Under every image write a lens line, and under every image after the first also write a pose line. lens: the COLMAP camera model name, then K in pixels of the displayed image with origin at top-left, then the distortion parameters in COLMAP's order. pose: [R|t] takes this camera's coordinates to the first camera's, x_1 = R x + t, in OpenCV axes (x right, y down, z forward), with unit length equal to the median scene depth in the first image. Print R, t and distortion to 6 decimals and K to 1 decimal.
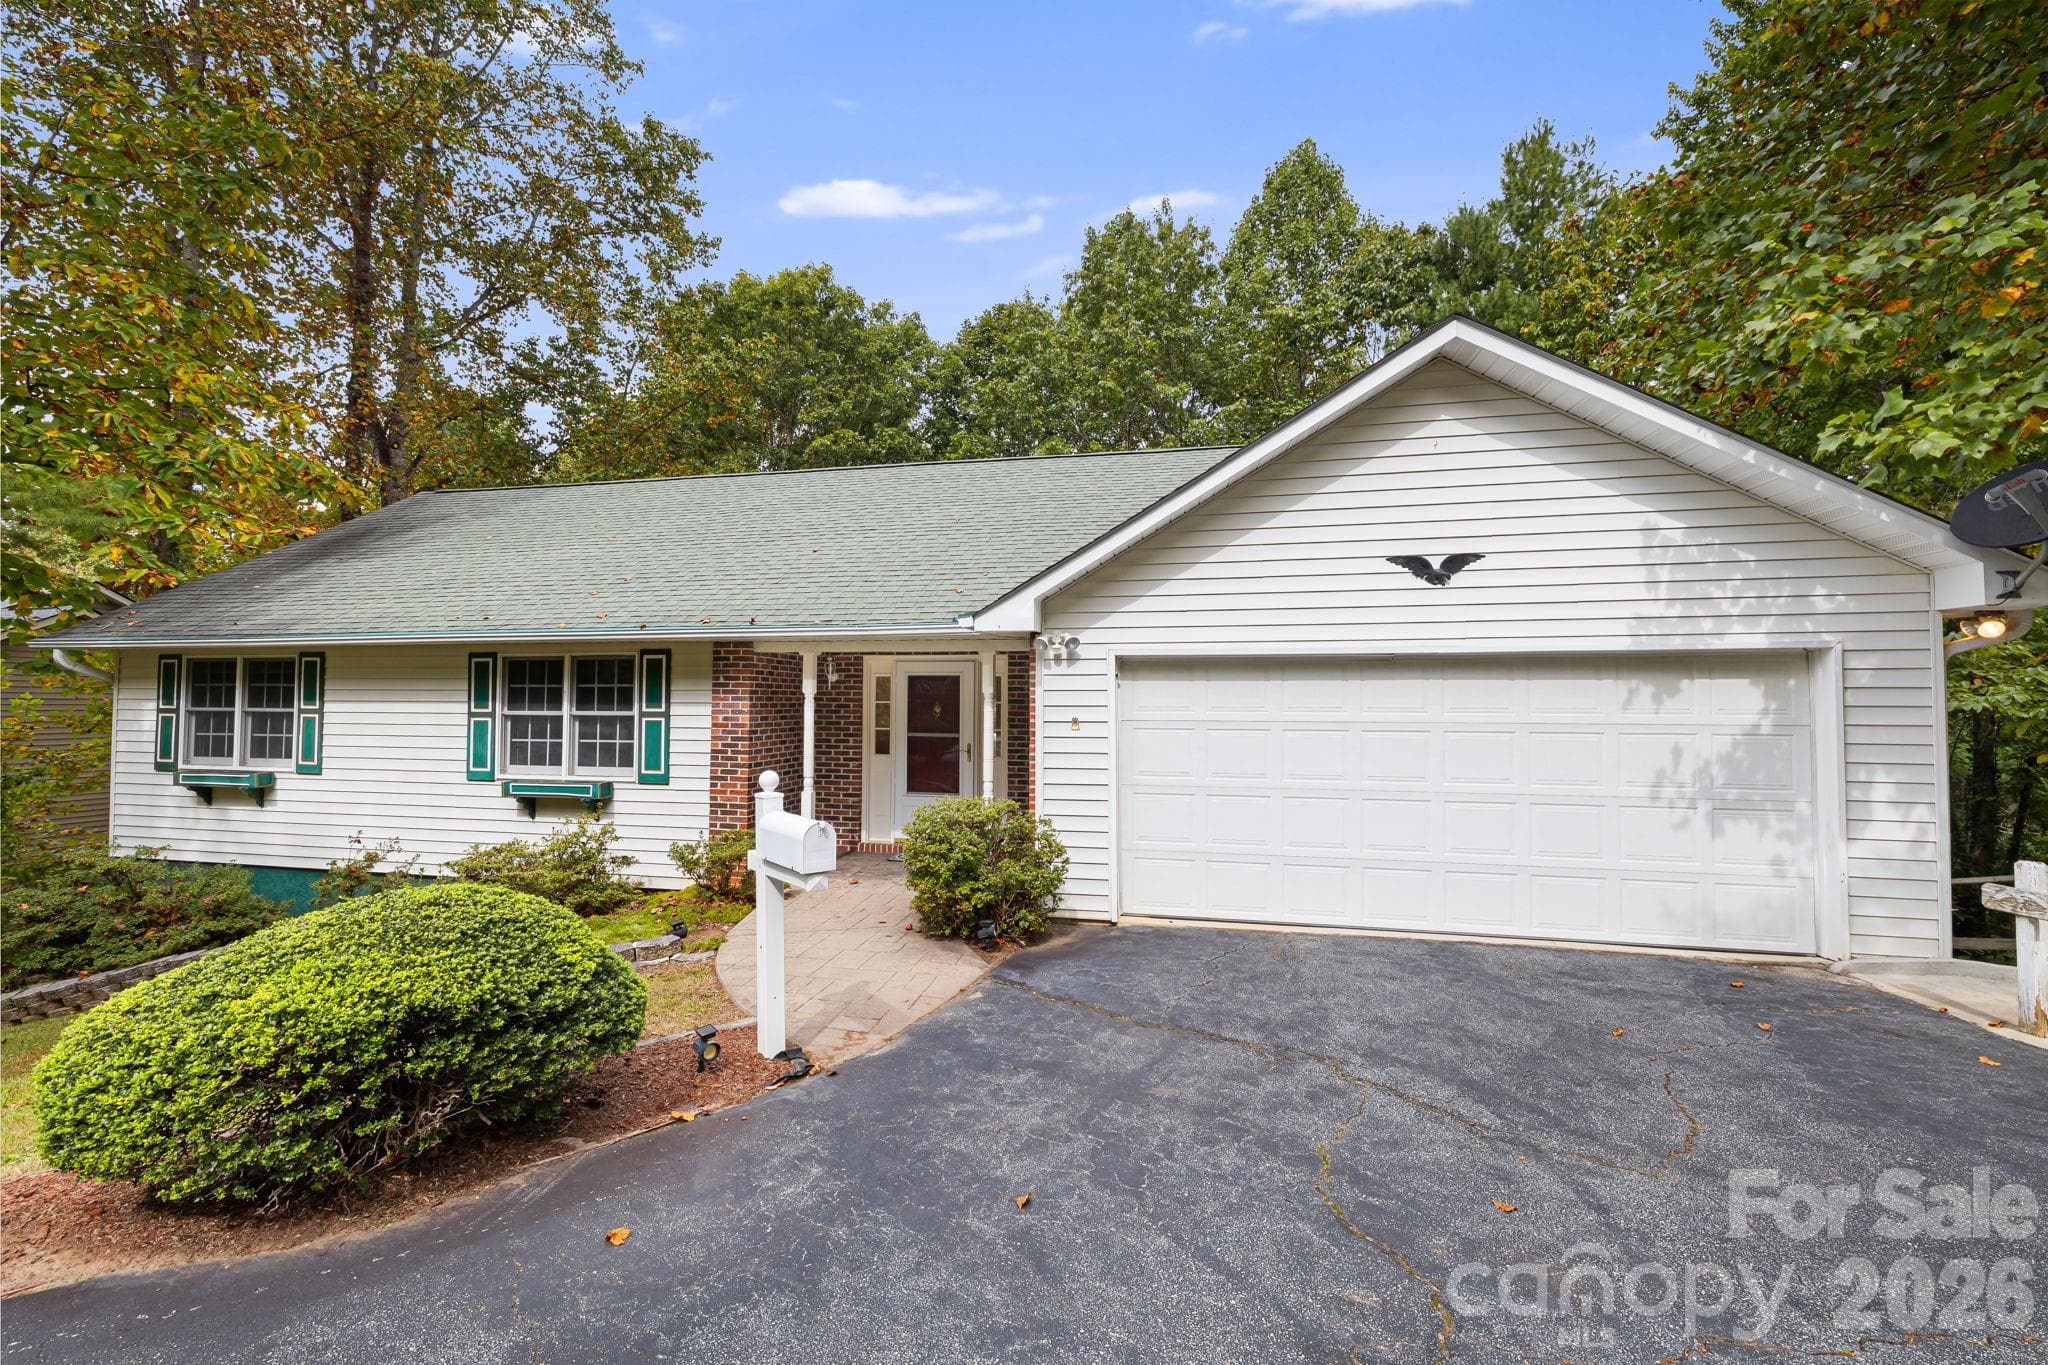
lens RADIAL K [[802.7, 0, 1021.6], [0, 802.7, 644.9], [0, 0, 1]] dist [-0.000837, -0.000297]
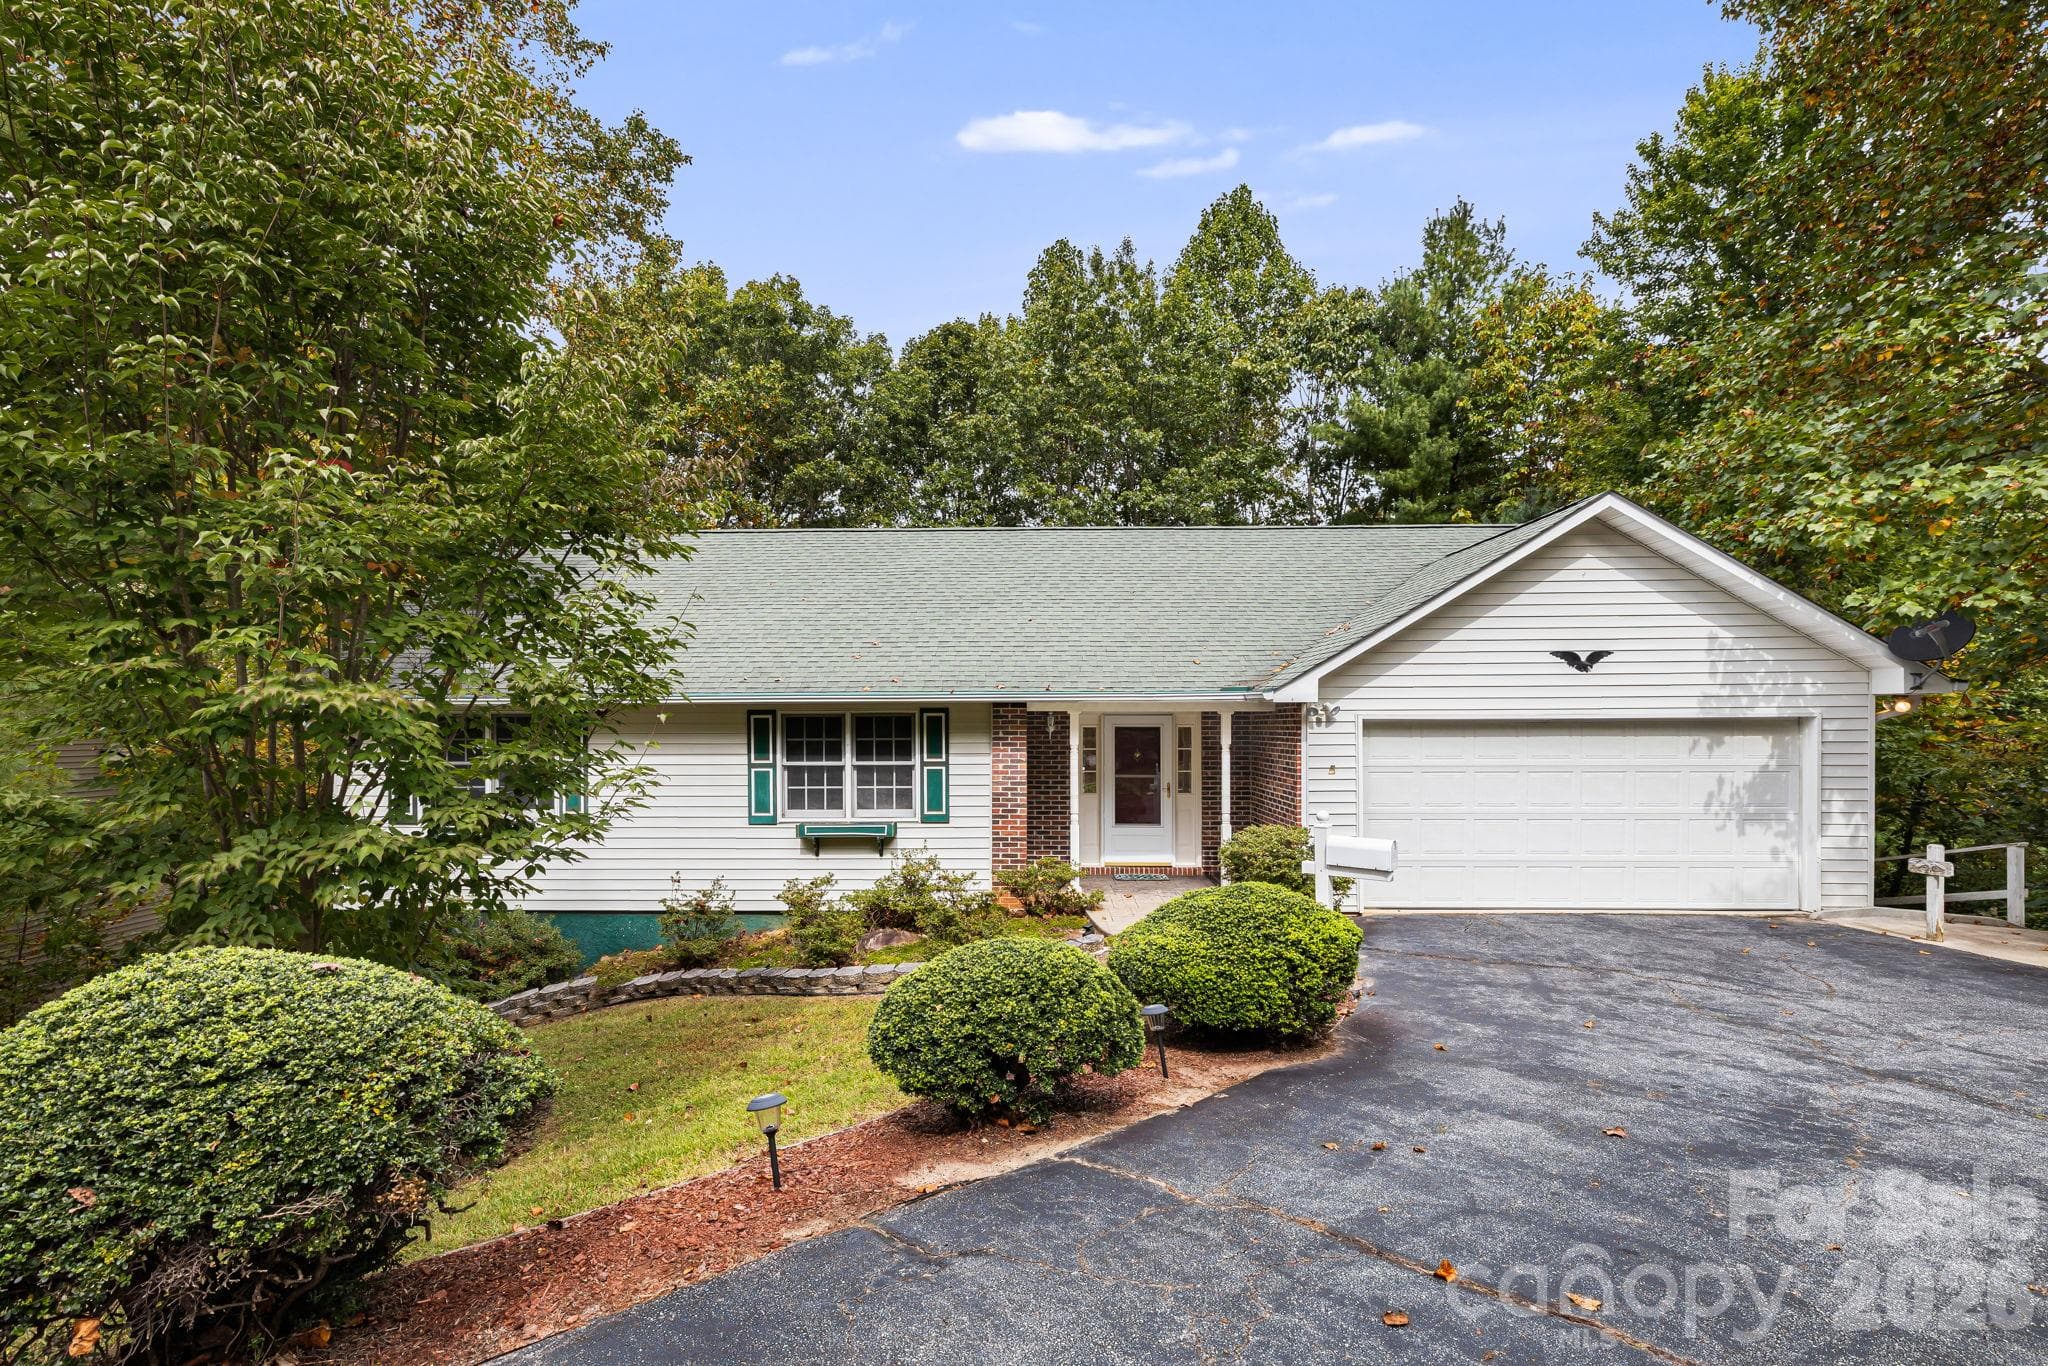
lens RADIAL K [[873.4, 0, 1009.1], [0, 873.4, 686.8], [0, 0, 1]] dist [0.001423, 0.000536]
pose [[0.982325, 0.001585, 0.187176, -0.584375], [-0.007104, 0.999559, 0.028818, -0.062373], [-0.187048, -0.029639, 0.981904, -0.265811]]
